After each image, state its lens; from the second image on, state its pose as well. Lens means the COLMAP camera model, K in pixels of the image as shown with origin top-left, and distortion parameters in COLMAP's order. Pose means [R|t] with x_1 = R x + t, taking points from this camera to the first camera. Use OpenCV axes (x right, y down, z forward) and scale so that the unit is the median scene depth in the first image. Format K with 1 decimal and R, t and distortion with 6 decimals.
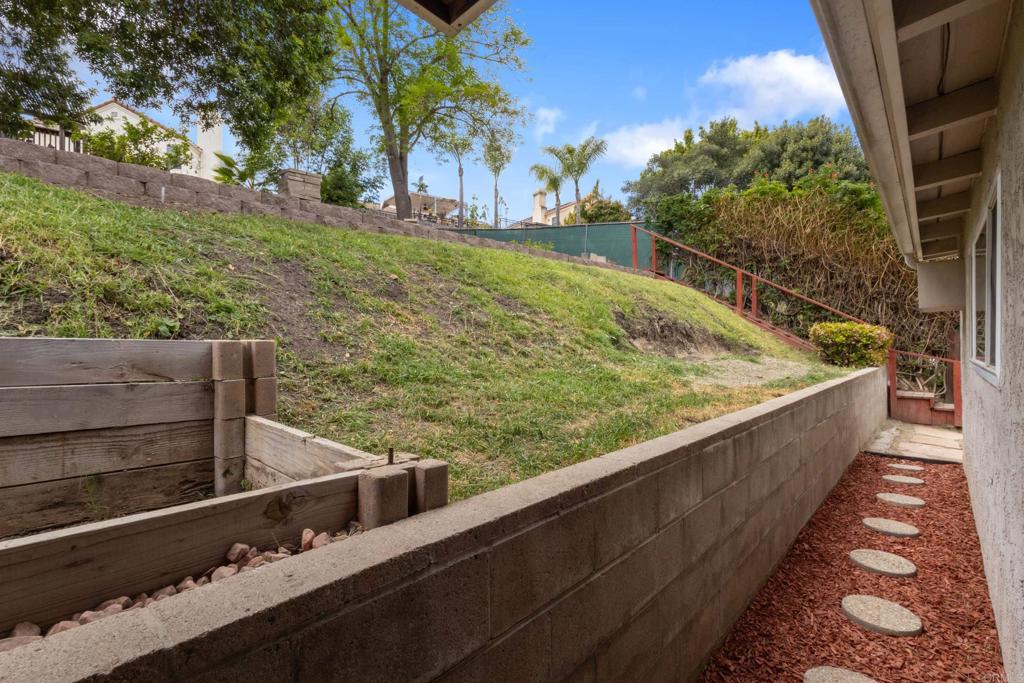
lens RADIAL K [[473.0, 0, 512.0], [0, 473.0, 341.5], [0, 0, 1]] dist [-0.001281, -0.000056]
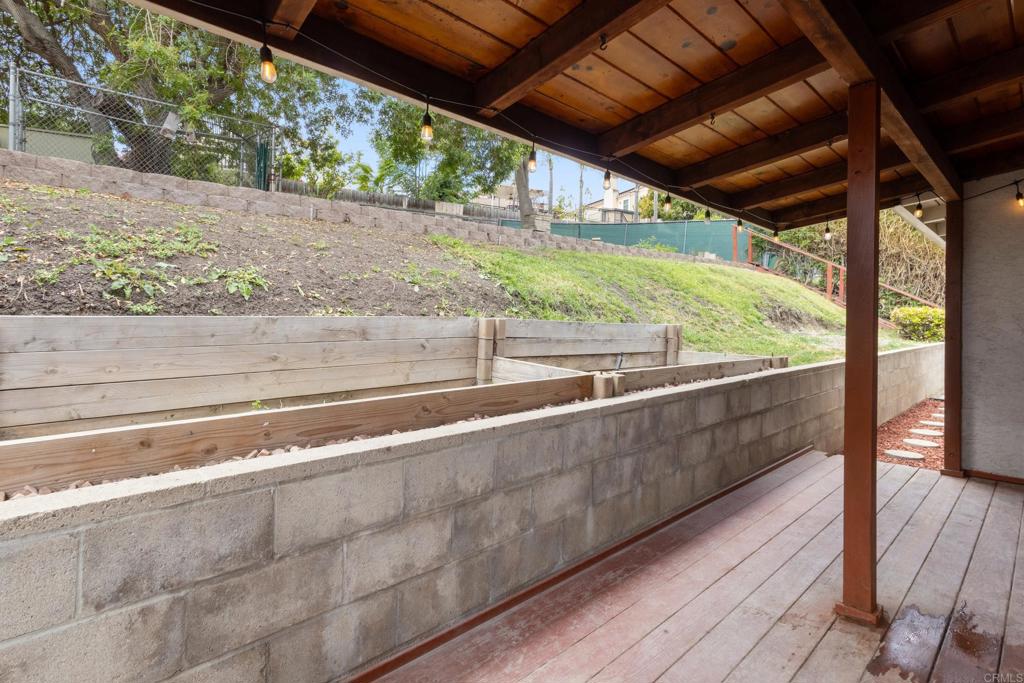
lens RADIAL K [[475.5, 0, 511.7], [0, 475.5, 330.4], [0, 0, 1]] dist [0.001475, 0.000426]
pose [[0.993794, 0.003168, -0.111193, -0.210025], [-0.000625, 0.999738, 0.022900, -0.005242], [0.111237, -0.022688, 0.993535, -0.336259]]
